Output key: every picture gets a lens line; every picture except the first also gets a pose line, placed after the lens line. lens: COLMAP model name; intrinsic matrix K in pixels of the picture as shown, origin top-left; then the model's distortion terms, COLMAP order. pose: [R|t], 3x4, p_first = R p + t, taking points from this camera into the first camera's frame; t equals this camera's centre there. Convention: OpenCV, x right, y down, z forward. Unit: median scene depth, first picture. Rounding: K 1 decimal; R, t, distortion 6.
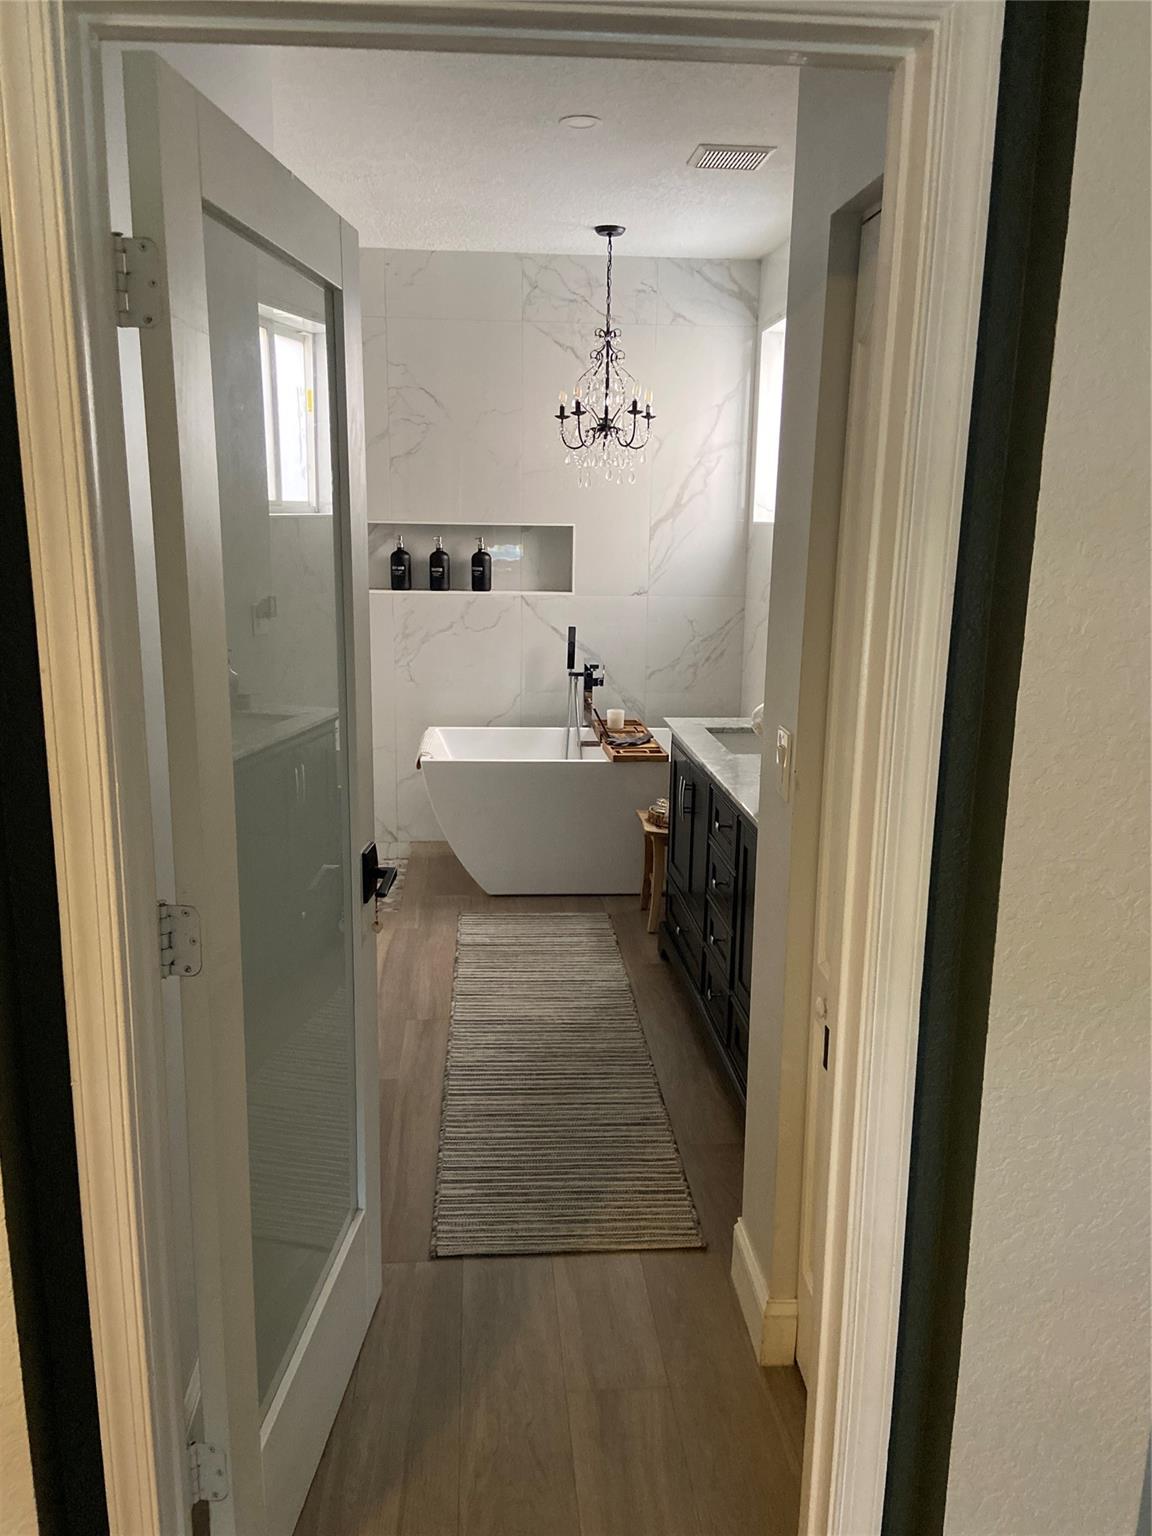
lens RADIAL K [[1152.7, 0, 558.3], [0, 1152.7, 762.4], [0, 0, 1]] dist [0.124501, -0.167733]
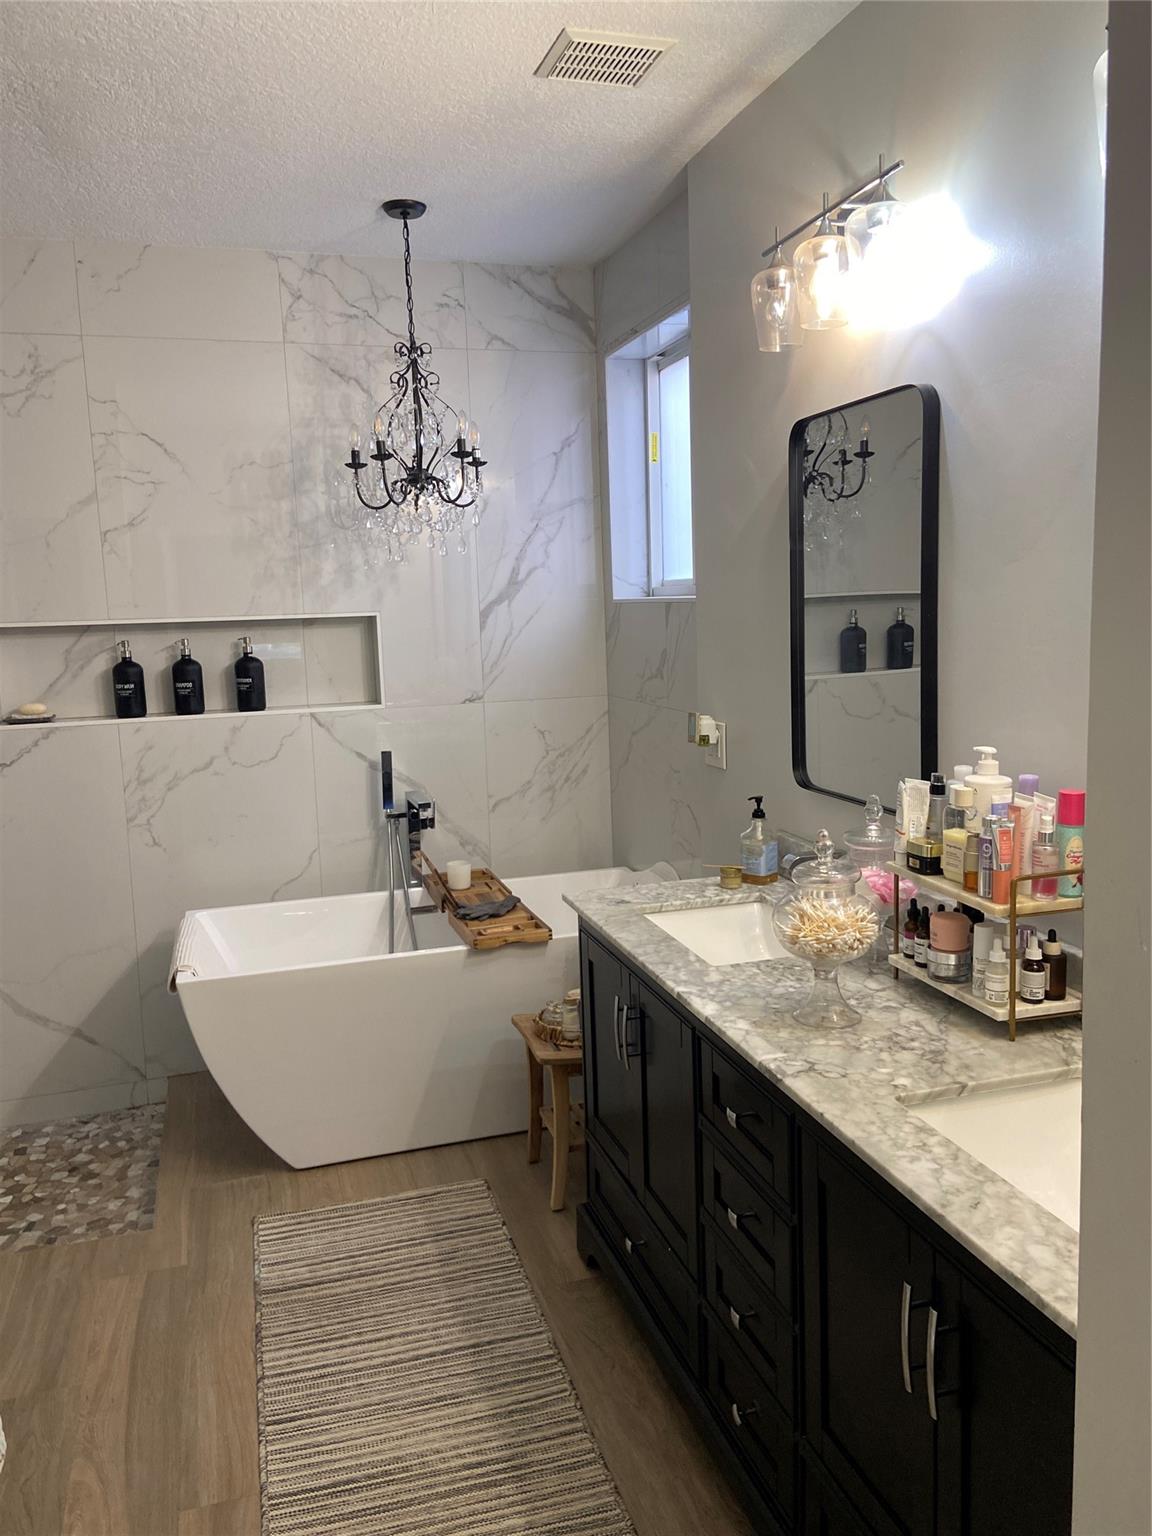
lens RADIAL K [[1161.2, 0, 570.2], [0, 1161.2, 752.2], [0, 0, 1]] dist [0.129945, -0.169661]
pose [[0.975159, -0.073911, 0.208809, -0.029210], [0.091043, 0.993120, -0.073649, -0.054223], [-0.201929, 0.090830, 0.975179, 0.270450]]
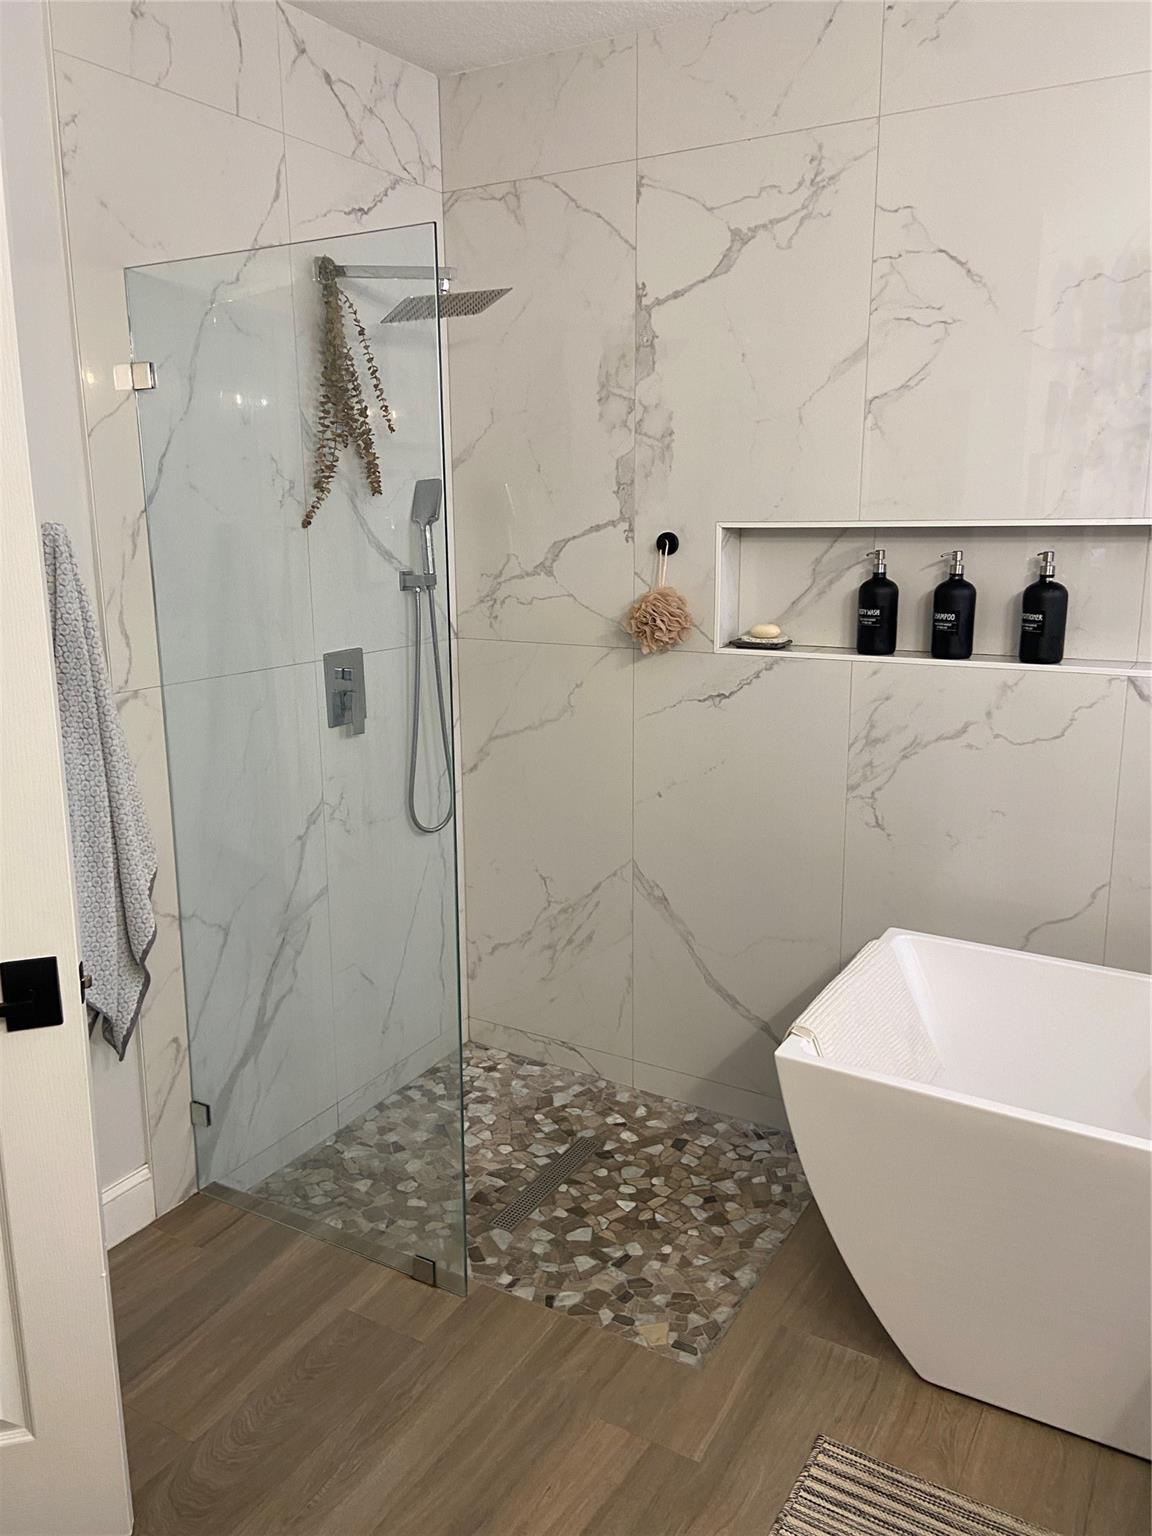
lens RADIAL K [[1161.2, 0, 570.2], [0, 1161.2, 752.2], [0, 0, 1]] dist [0.129945, -0.169661]
pose [[0.825259, 0.096317, -0.556481, 0.051876], [-0.101916, 0.994571, 0.021001, -0.106828], [0.555483, 0.039383, 0.830595, 0.511121]]
